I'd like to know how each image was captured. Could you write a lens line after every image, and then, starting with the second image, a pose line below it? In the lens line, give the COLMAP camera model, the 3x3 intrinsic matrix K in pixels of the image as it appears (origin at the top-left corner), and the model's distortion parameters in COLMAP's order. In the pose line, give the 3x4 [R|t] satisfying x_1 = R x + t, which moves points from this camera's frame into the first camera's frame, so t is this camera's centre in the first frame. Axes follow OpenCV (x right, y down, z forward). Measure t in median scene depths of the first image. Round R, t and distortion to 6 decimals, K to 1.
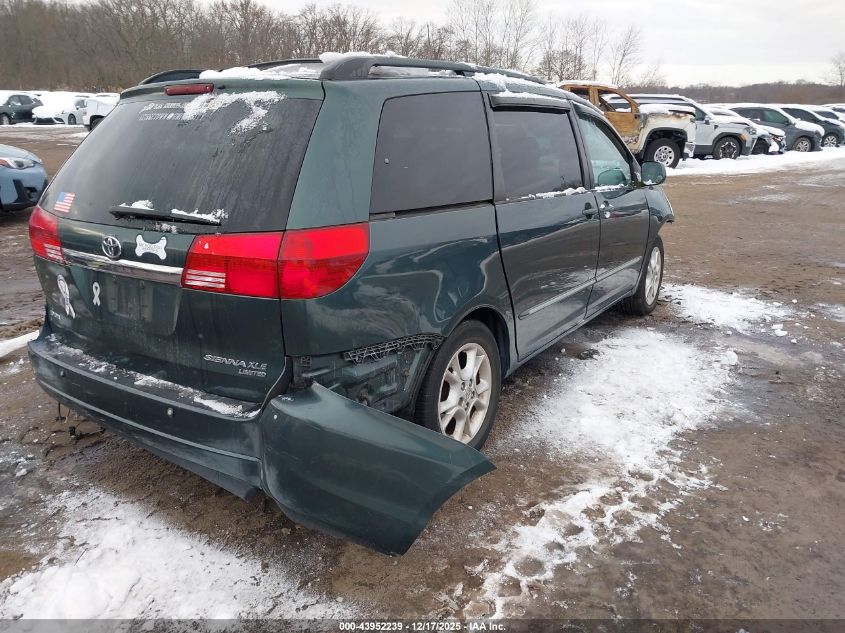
lens RADIAL K [[671.0, 0, 428.0], [0, 671.0, 316.7], [0, 0, 1]] dist [0.053312, -0.065641]
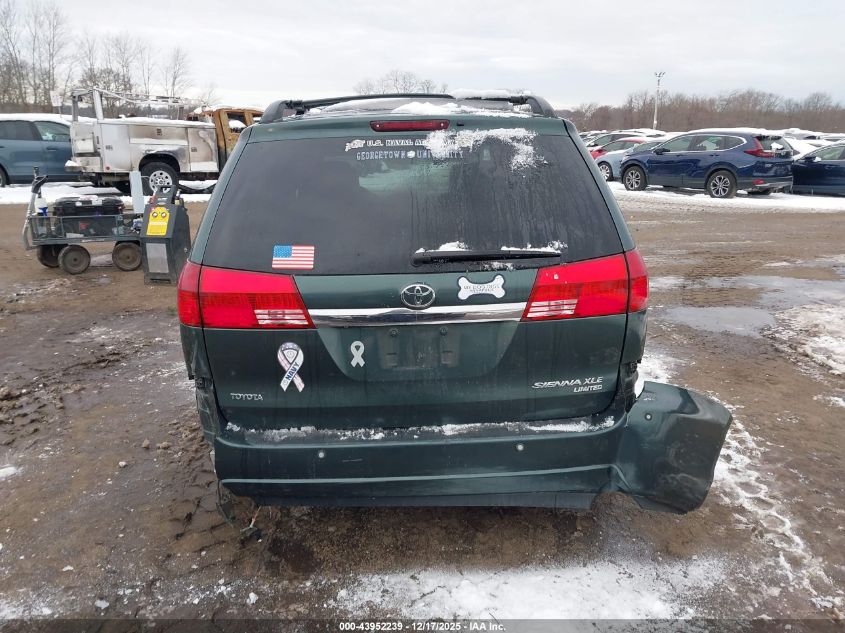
lens RADIAL K [[671.0, 0, 425.7], [0, 671.0, 318.6], [0, 0, 1]] dist [0.053312, -0.065641]
pose [[0.801831, -0.162947, 0.574904, -0.964597], [0.178284, 0.983518, 0.030105, -0.094735], [-0.570334, 0.078357, 0.817667, 0.233151]]
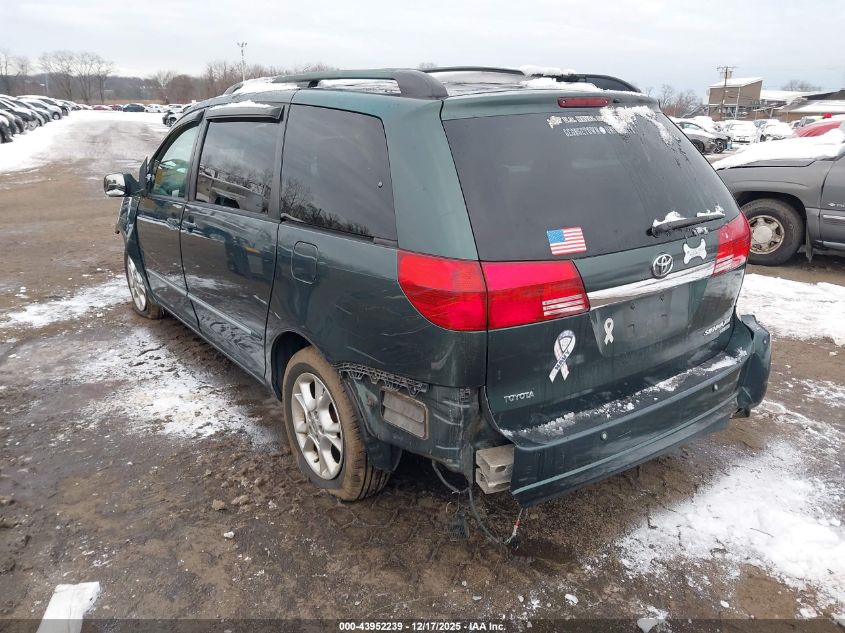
lens RADIAL K [[671.0, 0, 426.1], [0, 671.0, 320.0], [0, 0, 1]] dist [0.053312, -0.065641]
pose [[0.332916, -0.285783, 0.898607, -1.440804], [0.266868, 0.942562, 0.200893, -0.307139], [-0.904405, 0.172929, 0.390060, 0.911690]]
